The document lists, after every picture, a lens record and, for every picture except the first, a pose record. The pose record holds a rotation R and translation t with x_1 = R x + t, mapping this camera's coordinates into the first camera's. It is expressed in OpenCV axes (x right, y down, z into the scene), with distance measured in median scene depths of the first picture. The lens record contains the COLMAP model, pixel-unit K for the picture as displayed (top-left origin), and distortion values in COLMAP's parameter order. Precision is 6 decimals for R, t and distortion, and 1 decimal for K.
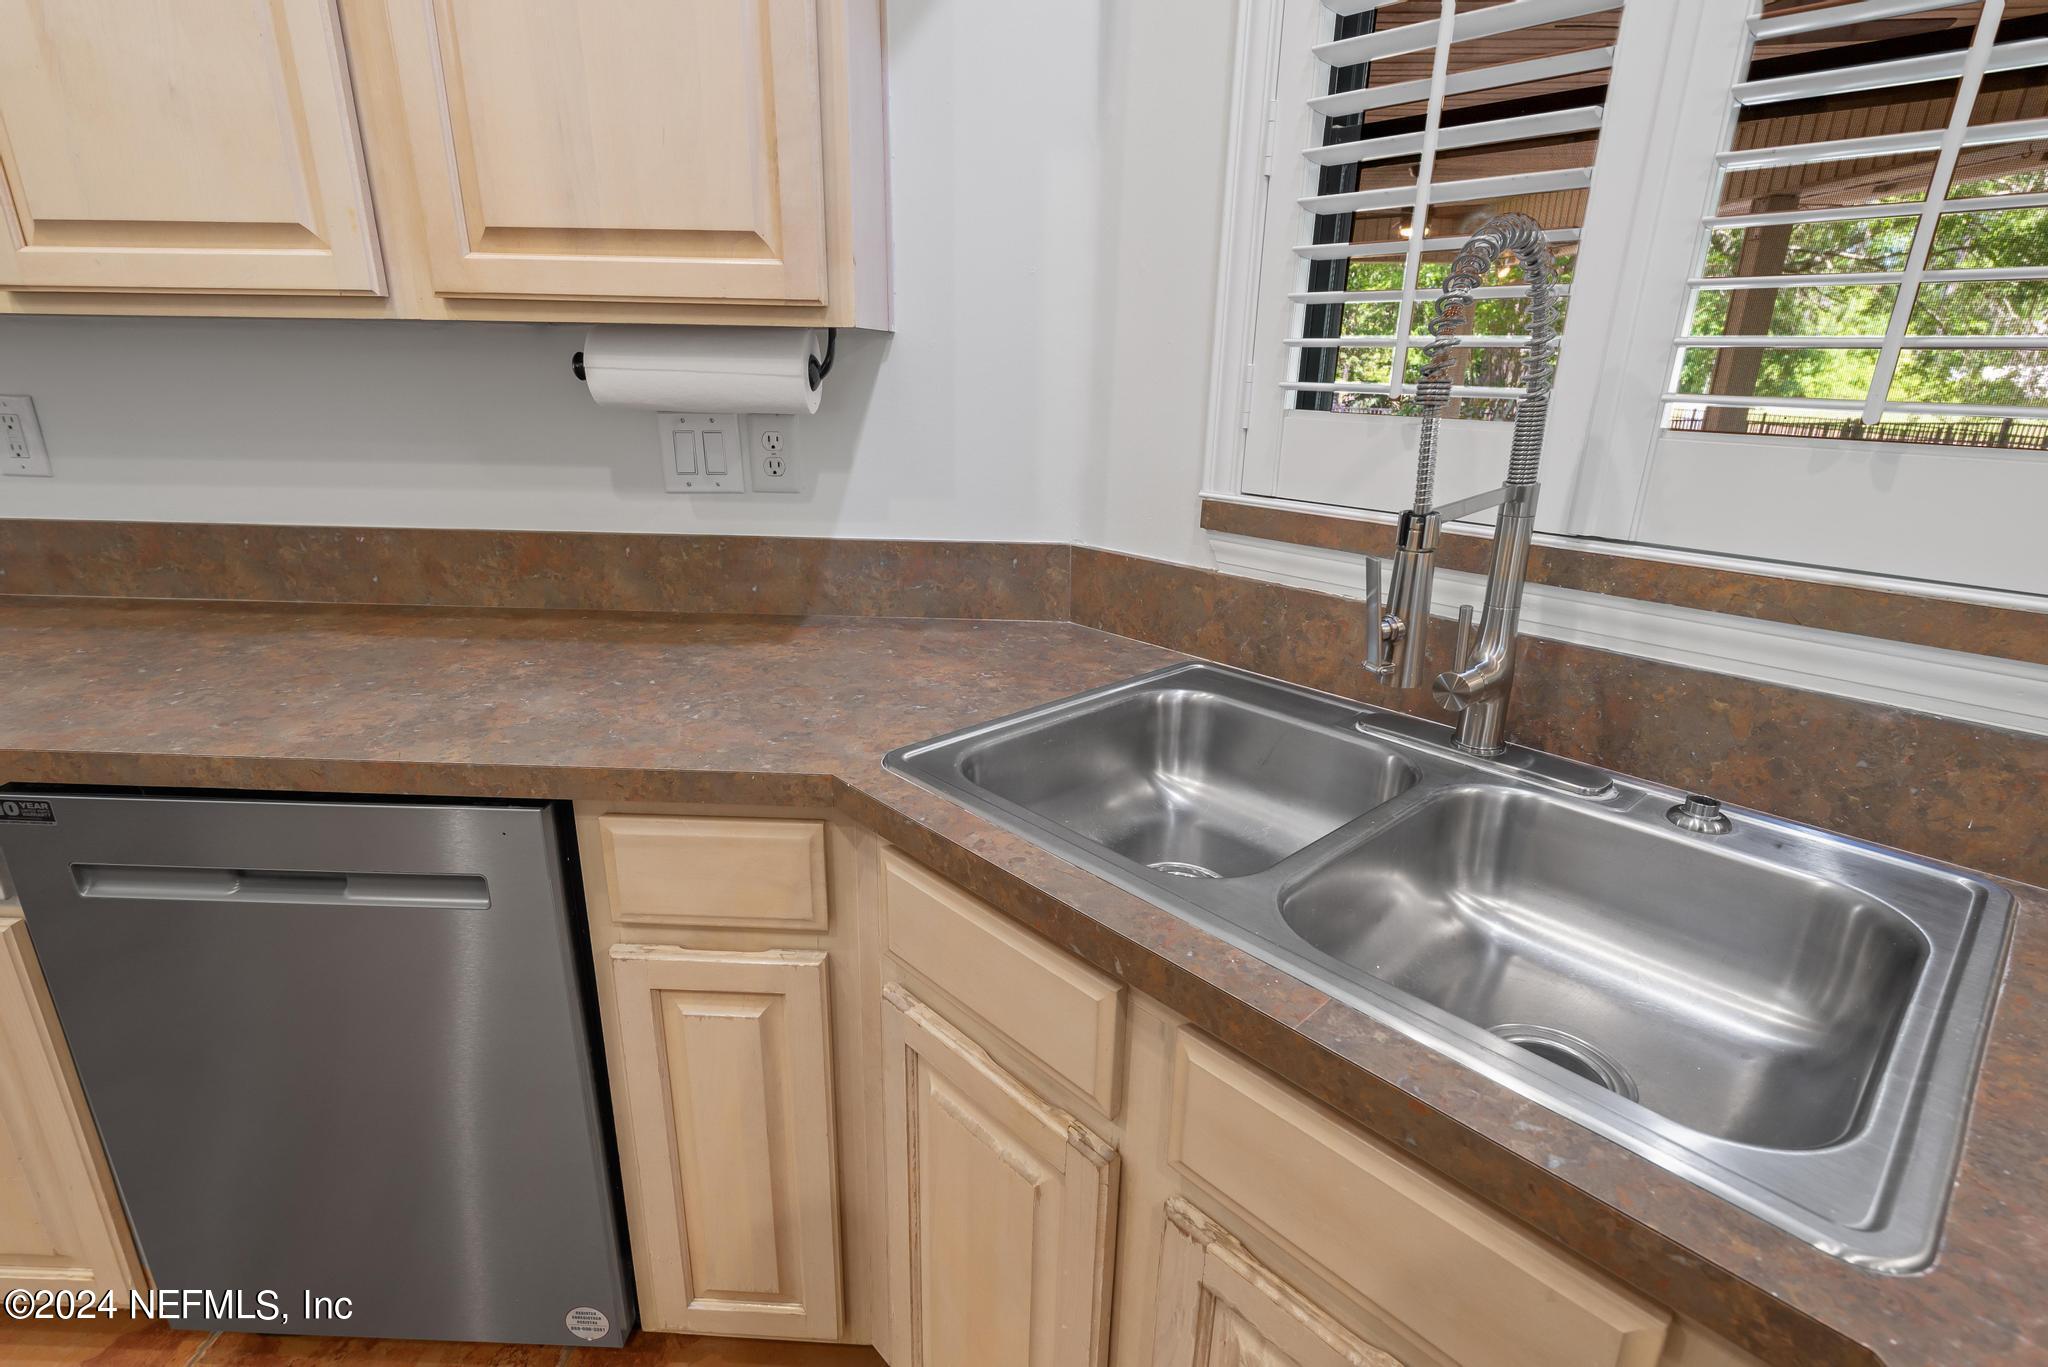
lens RADIAL K [[1010.3, 0, 1007.9], [0, 1010.3, 699.6], [0, 0, 1]] dist [0.014837, -0.004104]
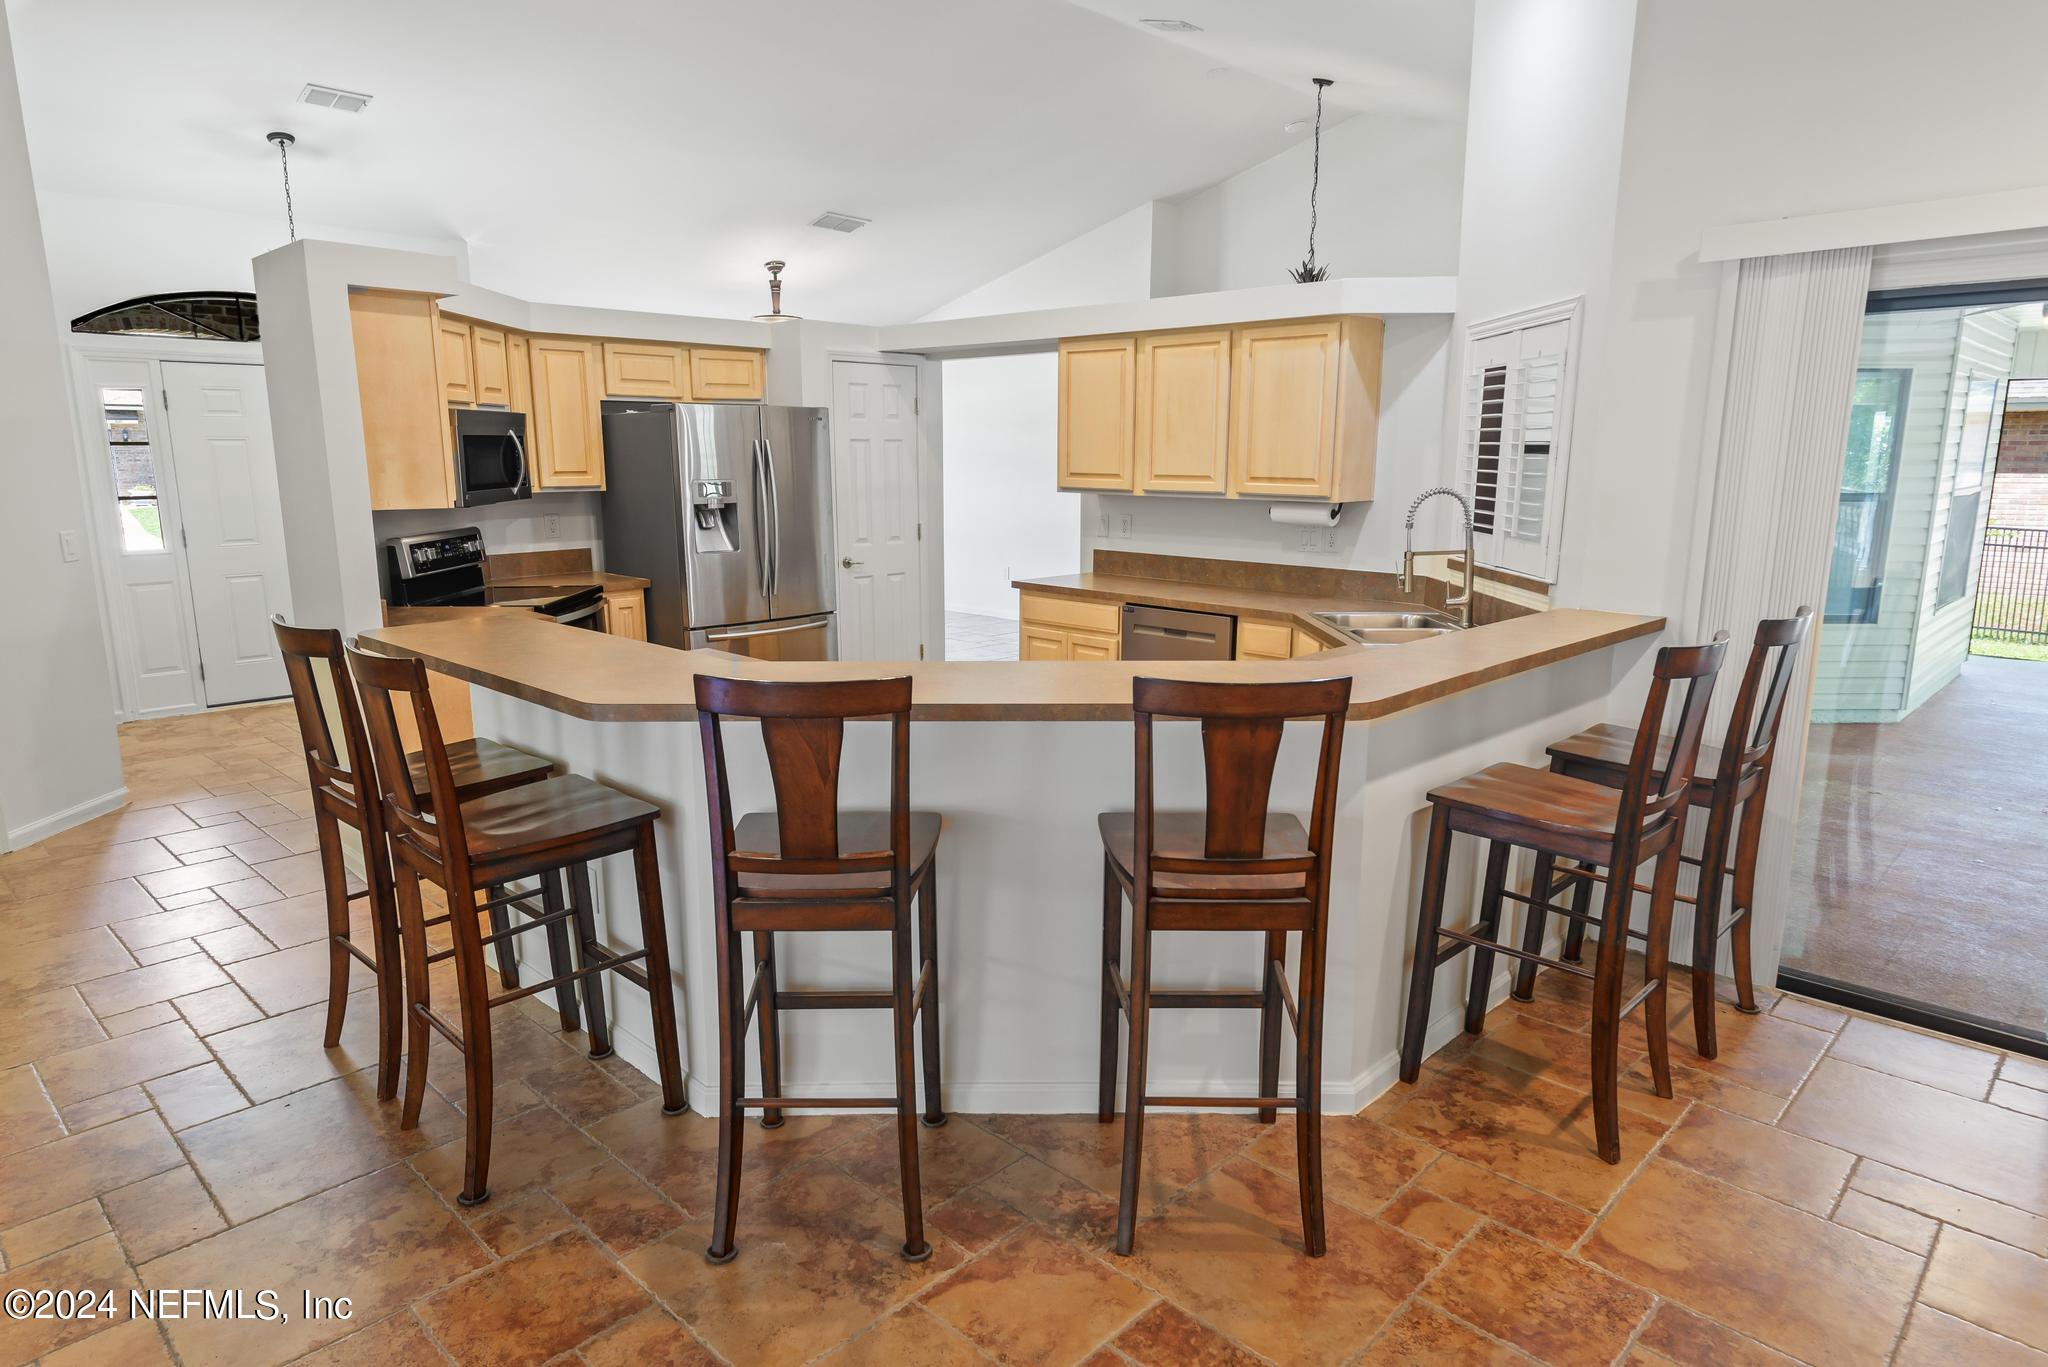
lens RADIAL K [[1201.3, 0, 1016.7], [0, 1201.3, 688.7], [0, 0, 1]] dist [0.024341, -0.001234]
pose [[0.748913, 0.122815, -0.651188, 1.827892], [-0.214541, 0.974687, -0.062910, 0.768492], [0.626978, 0.186820, 0.756305, -2.761354]]
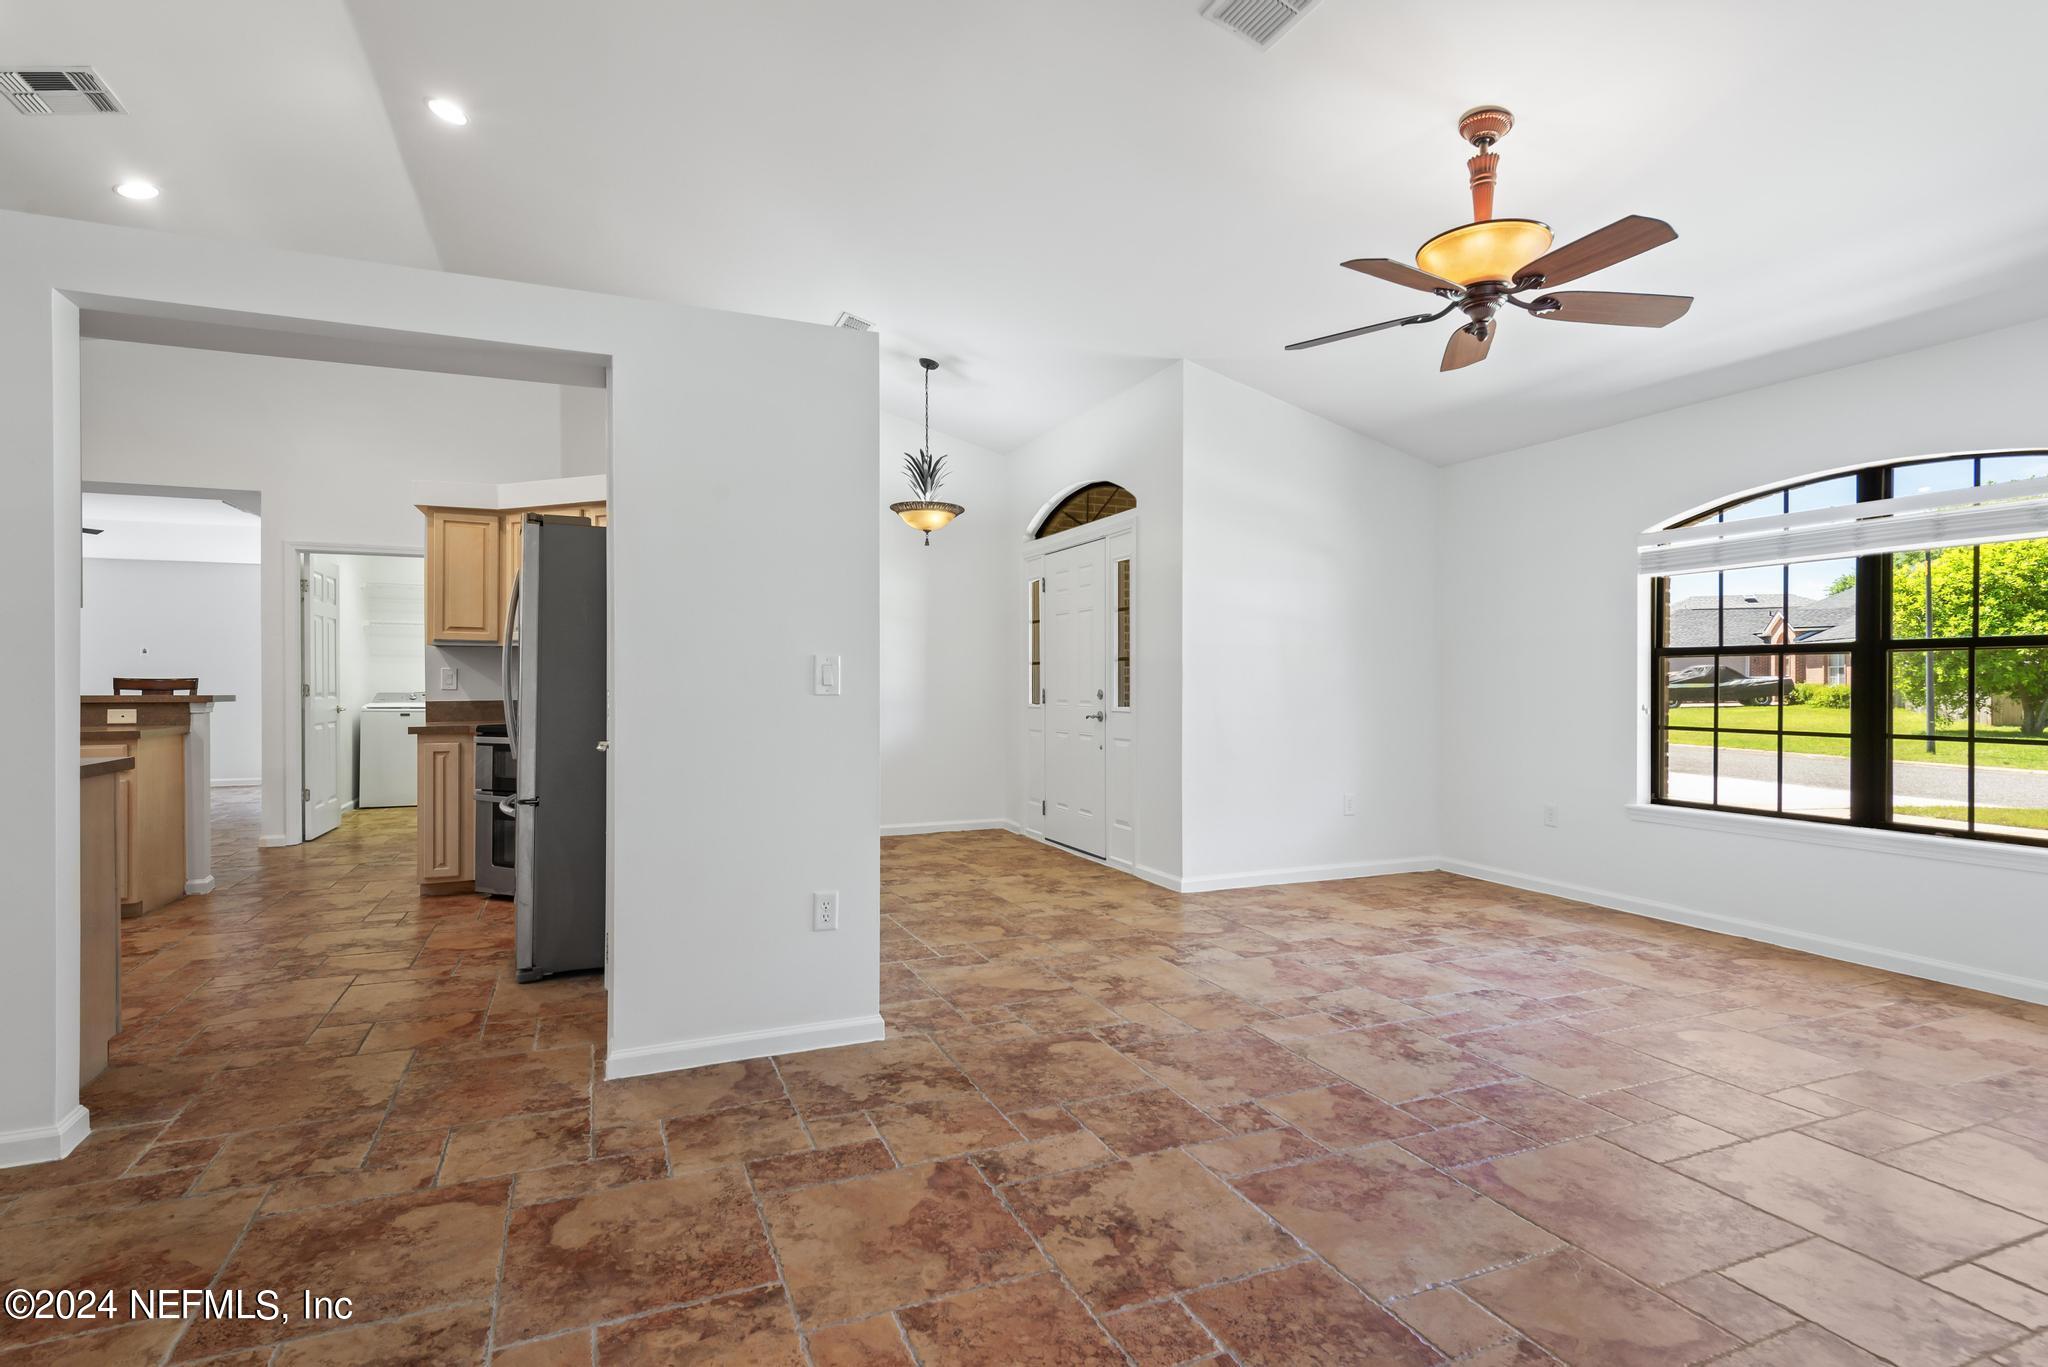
lens RADIAL K [[1010.3, 0, 998.3], [0, 1010.3, 680.7], [0, 0, 1]] dist [0.014837, -0.004104]
pose [[-0.906699, -0.007725, -0.421707, -2.368556], [-0.146408, 0.943427, 0.297506, -1.235420], [0.395552, 0.331489, -0.856536, 3.898305]]
